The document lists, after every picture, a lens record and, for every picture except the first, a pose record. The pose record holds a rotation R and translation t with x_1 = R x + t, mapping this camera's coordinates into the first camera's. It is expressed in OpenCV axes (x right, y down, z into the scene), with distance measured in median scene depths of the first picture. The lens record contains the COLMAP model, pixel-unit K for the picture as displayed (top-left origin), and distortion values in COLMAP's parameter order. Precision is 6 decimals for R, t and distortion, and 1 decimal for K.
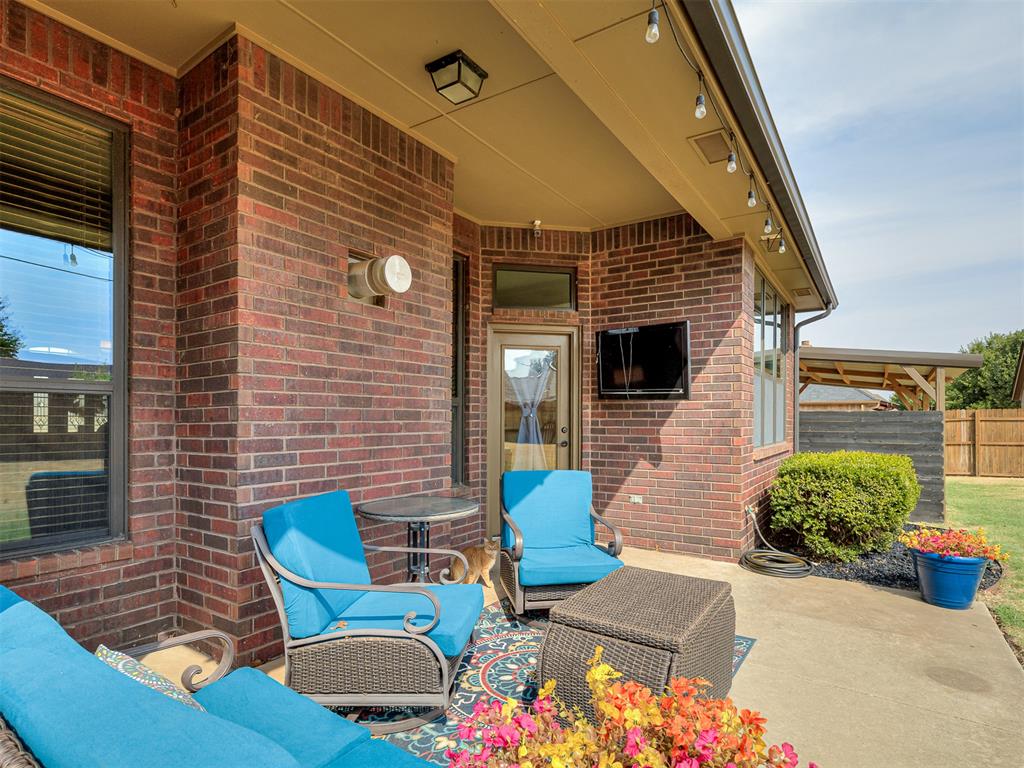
lens RADIAL K [[551.8, 0, 526.7], [0, 551.8, 418.7], [0, 0, 1]] dist [0.000062, -0.000130]
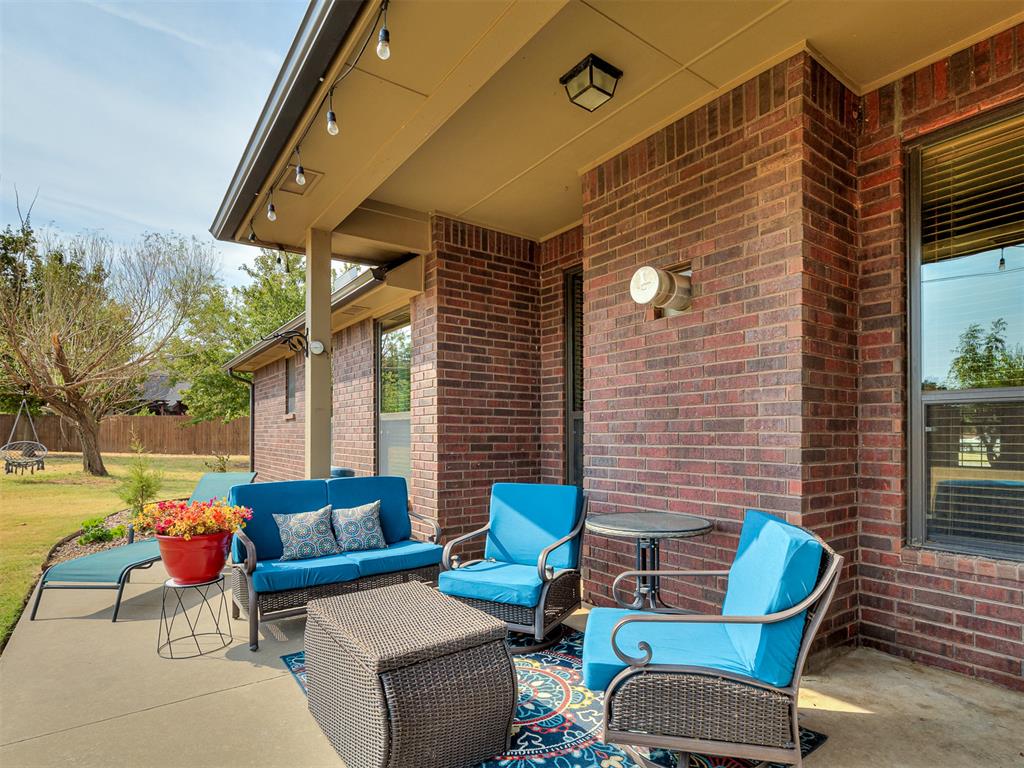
lens RADIAL K [[551.8, 0, 520.5], [0, 551.8, 435.3], [0, 0, 1]] dist [0.000062, -0.000130]
pose [[-0.360035, -0.006905, -0.932913, 0.743184], [-0.002366, 0.999976, -0.006489, 0.016291], [0.932936, -0.000129, -0.360043, 1.101057]]
